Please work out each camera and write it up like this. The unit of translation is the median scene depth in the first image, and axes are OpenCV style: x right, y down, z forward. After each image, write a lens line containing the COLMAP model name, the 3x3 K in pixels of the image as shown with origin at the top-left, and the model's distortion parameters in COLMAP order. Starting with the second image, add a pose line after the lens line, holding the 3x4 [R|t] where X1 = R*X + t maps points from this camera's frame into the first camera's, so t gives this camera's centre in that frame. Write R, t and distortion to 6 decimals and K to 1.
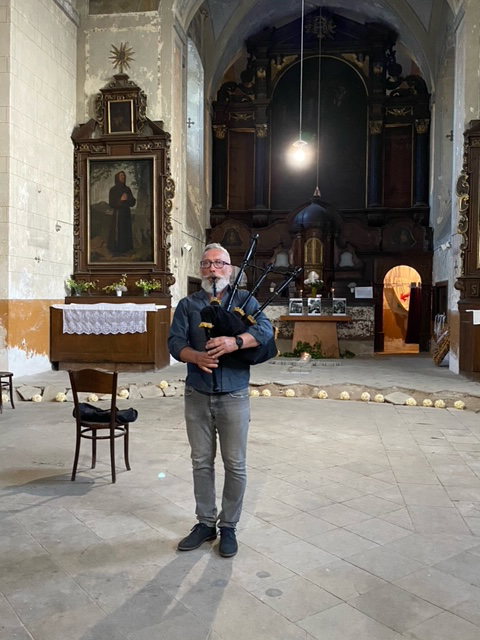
lens RADIAL K [[591.8, 0, 240.0], [0, 591.8, 320.0], [0, 0, 1]] dist [-0.002935, -0.004576]
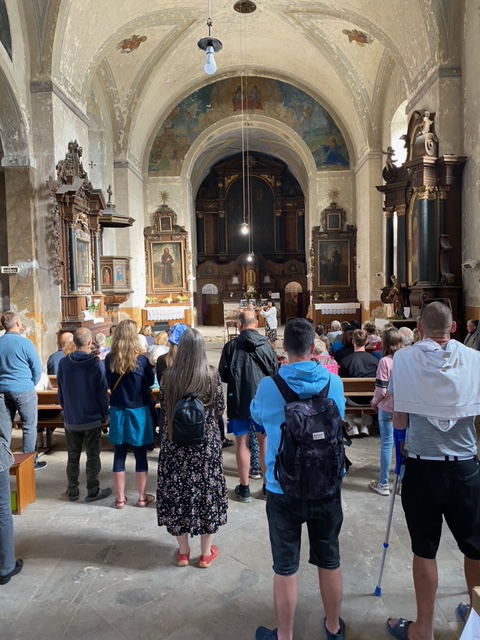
lens RADIAL K [[478.2, 0, 239.4], [0, 478.2, 334.2], [0, 0, 1]] dist [0.000527, -0.006658]
pose [[0.992686, -0.046360, 0.111471, -0.142986], [0.040121, 0.997534, 0.057581, -0.015836], [-0.113866, -0.052687, 0.992098, -0.860079]]
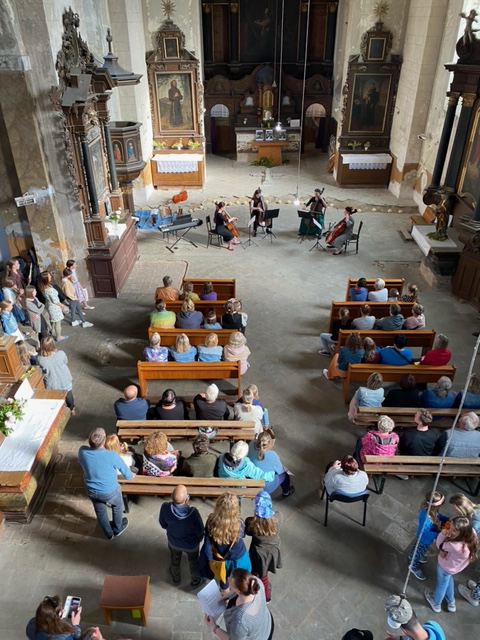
lens RADIAL K [[478.2, 0, 239.4], [0, 478.2, 334.2], [0, 0, 1]] dist [0.000527, -0.006658]
pose [[0.991343, -0.090867, 0.094777, -0.210774], [0.026849, 0.846881, 0.531105, -0.368161], [-0.128525, -0.523962, 0.841989, -0.745932]]
